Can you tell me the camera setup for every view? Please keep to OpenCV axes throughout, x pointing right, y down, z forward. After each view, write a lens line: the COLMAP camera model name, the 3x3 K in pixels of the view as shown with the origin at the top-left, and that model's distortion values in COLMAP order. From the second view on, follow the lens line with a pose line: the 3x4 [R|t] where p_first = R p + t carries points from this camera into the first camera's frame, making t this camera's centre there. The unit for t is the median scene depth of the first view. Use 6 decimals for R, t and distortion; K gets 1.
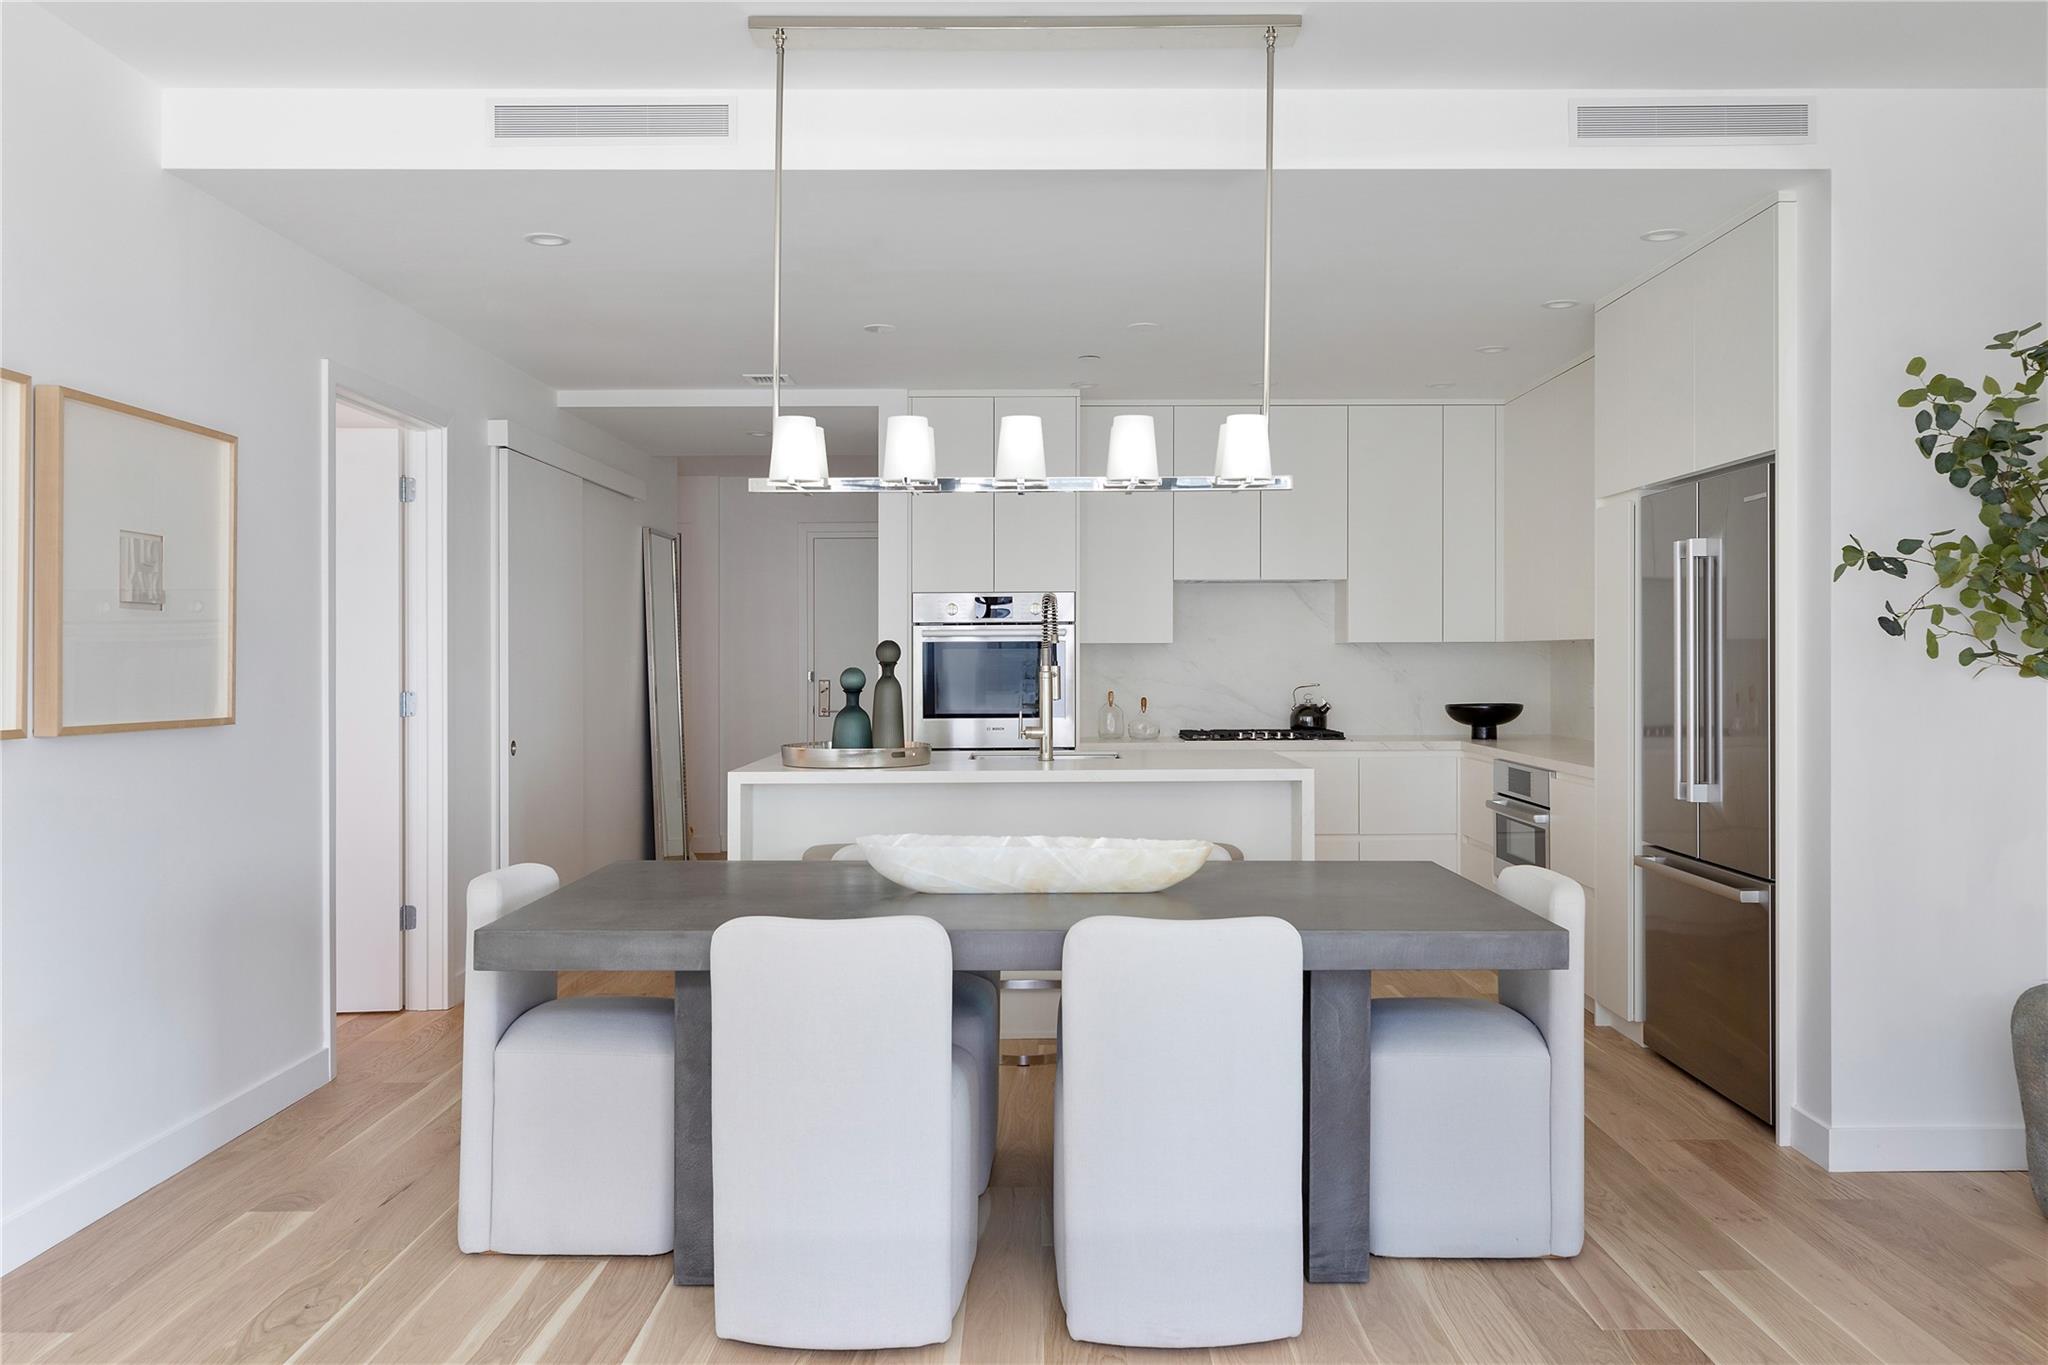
lens RADIAL K [[1569.9, 0, 1030.0], [0, 1569.9, 671.9], [0, 0, 1]] dist [-0.000175, 0.000198]
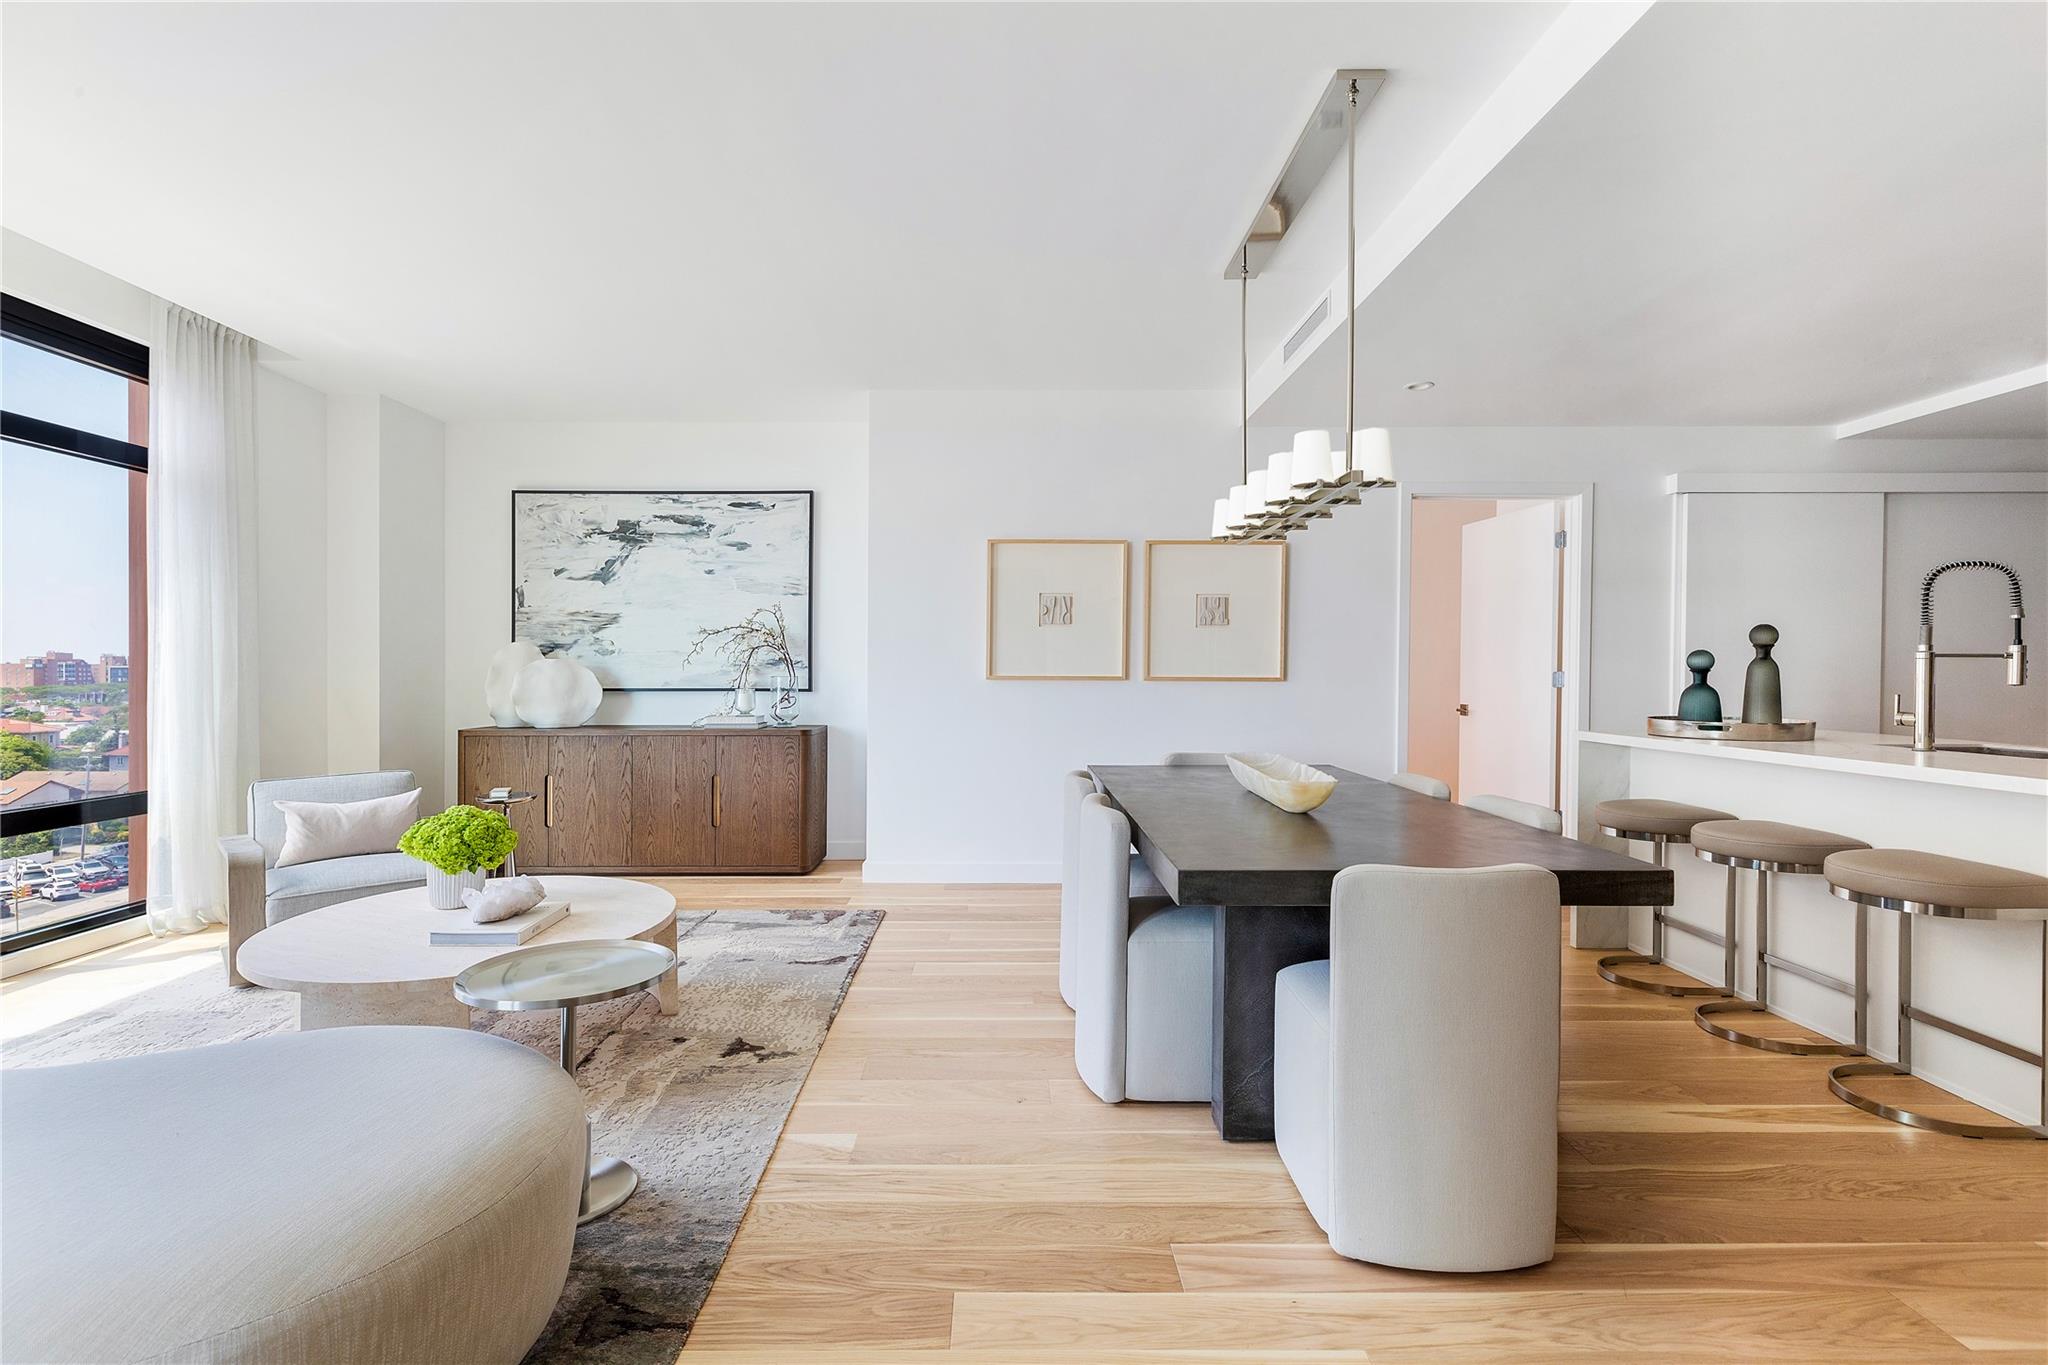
lens RADIAL K [[932.9, 0, 1013.9], [0, 932.9, 687.0], [0, 0, 1]] dist [0.001851, 0.000139]
pose [[0.014120, 0.022390, -0.999650, 0.540584], [-0.009118, 0.999711, 0.022262, 0.013007], [0.999859, 0.008800, 0.014320, 0.478933]]
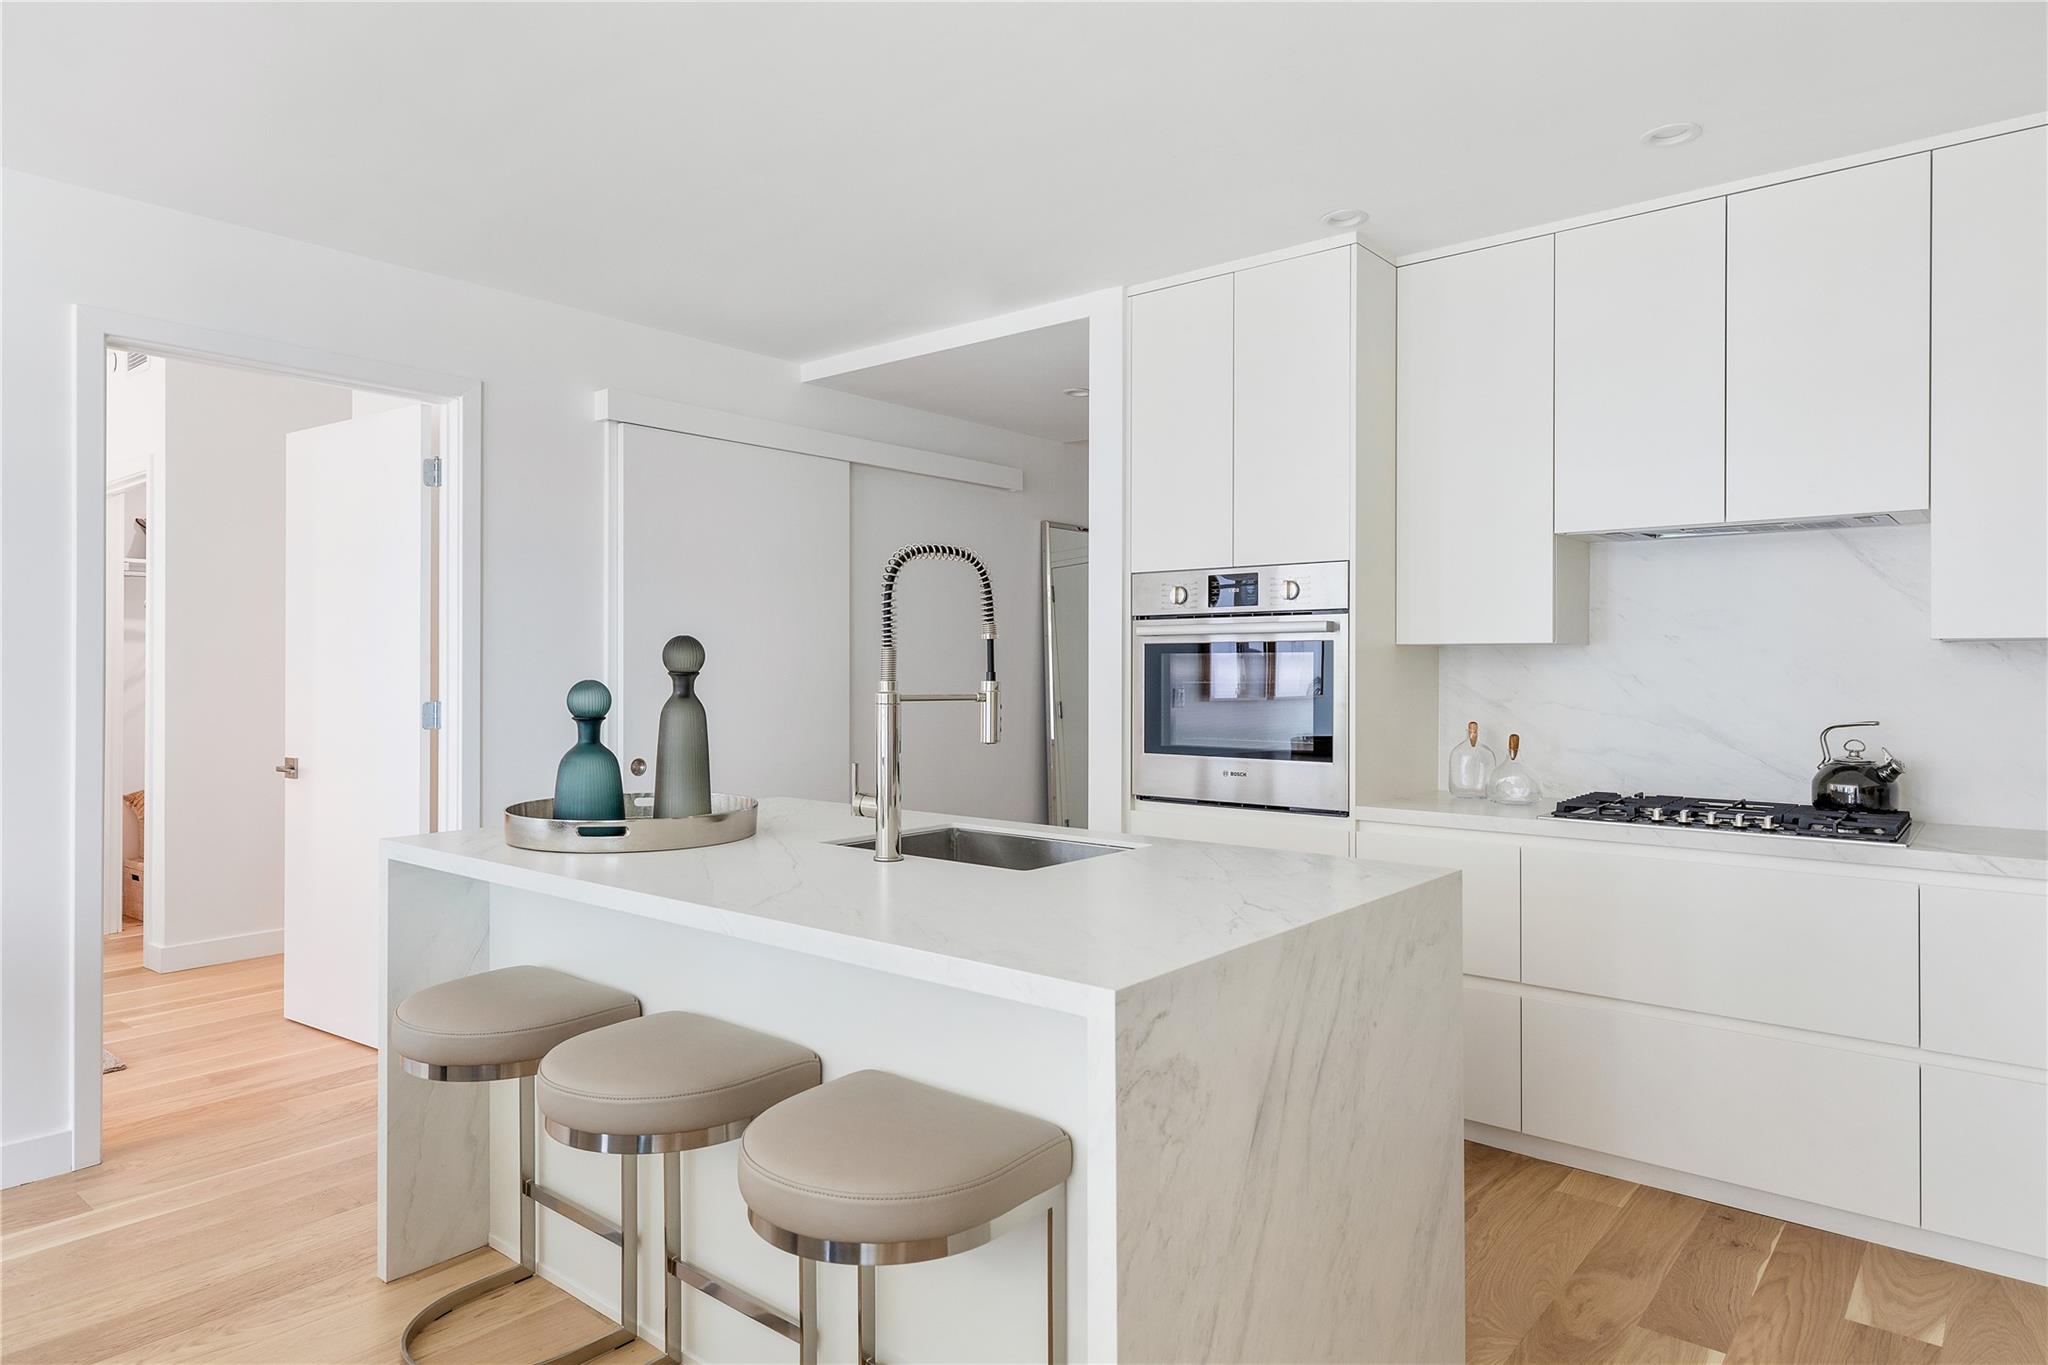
lens RADIAL K [[1230.9, 0, 1004.4], [0, 1230.9, 672.5], [0, 0, 1]] dist [0.002629, 0.001230]
pose [[0.769663, 0.007546, -0.638406, 0.308887], [-0.010387, 0.999946, -0.000703, -0.007020], [0.638366, 0.007172, 0.769699, 0.712479]]
